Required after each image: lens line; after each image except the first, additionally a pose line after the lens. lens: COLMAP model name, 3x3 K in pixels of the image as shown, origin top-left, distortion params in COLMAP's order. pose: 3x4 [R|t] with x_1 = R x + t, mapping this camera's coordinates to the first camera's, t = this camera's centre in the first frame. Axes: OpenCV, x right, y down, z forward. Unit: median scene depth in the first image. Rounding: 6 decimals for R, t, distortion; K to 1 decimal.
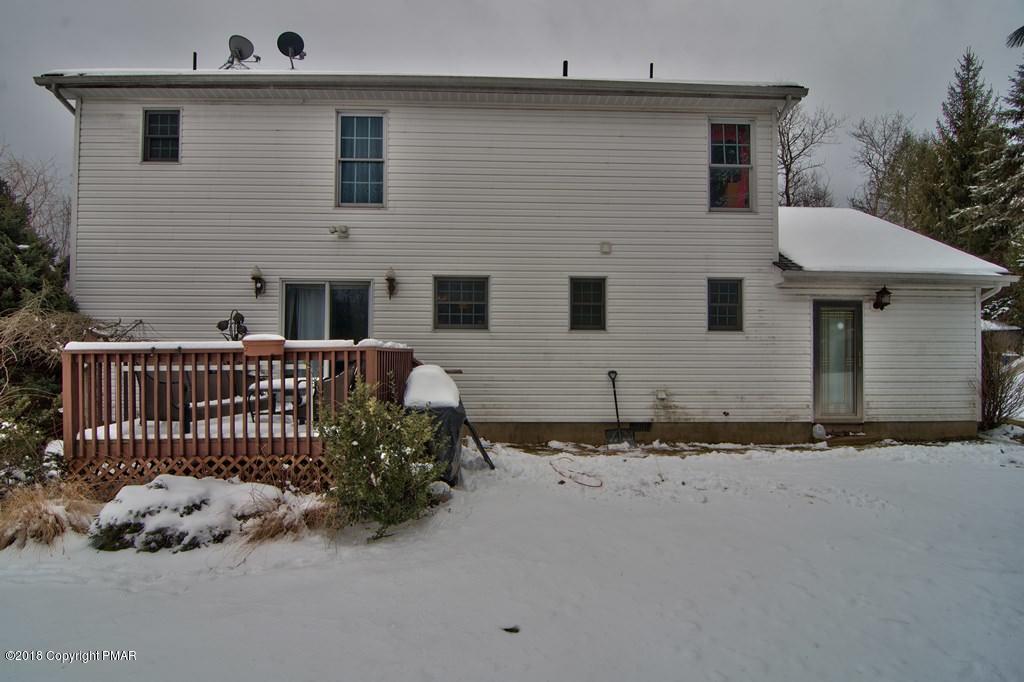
lens RADIAL K [[406.5, 0, 512.0], [0, 406.5, 323.9], [0, 0, 1]] dist [-0.013249, 0.000004]
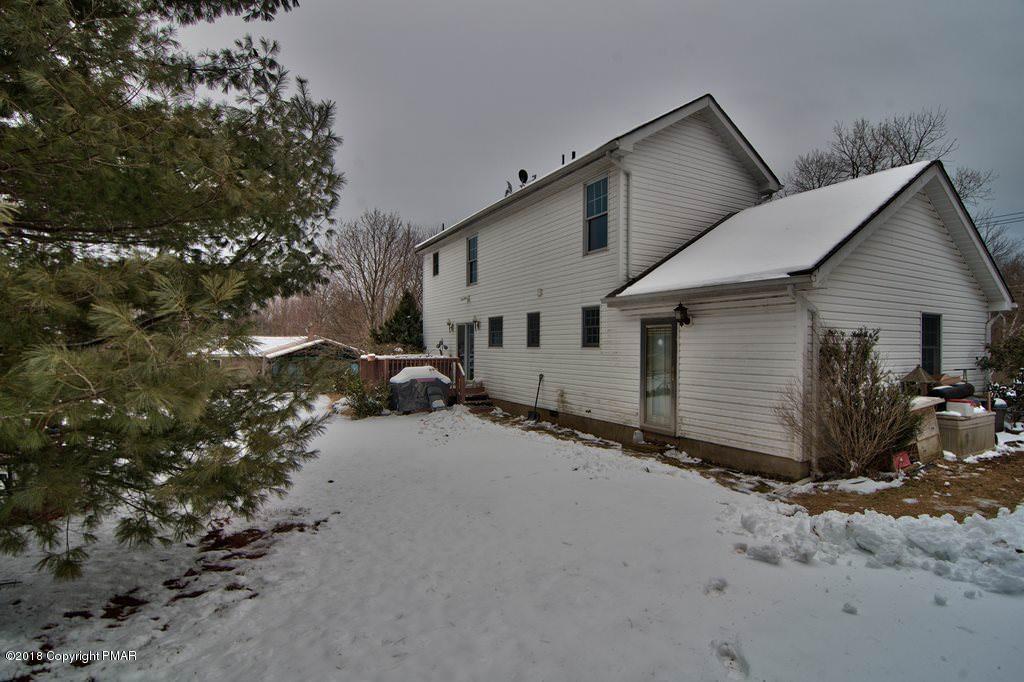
lens RADIAL K [[492.0, 0, 506.5], [0, 492.0, 347.0], [0, 0, 1]] dist [-0.002625, -0.010793]
pose [[0.462181, -0.003324, -0.886780, 1.782258], [0.010263, 0.999946, 0.001600, 0.011695], [0.886726, -0.009841, 0.462190, 0.043260]]
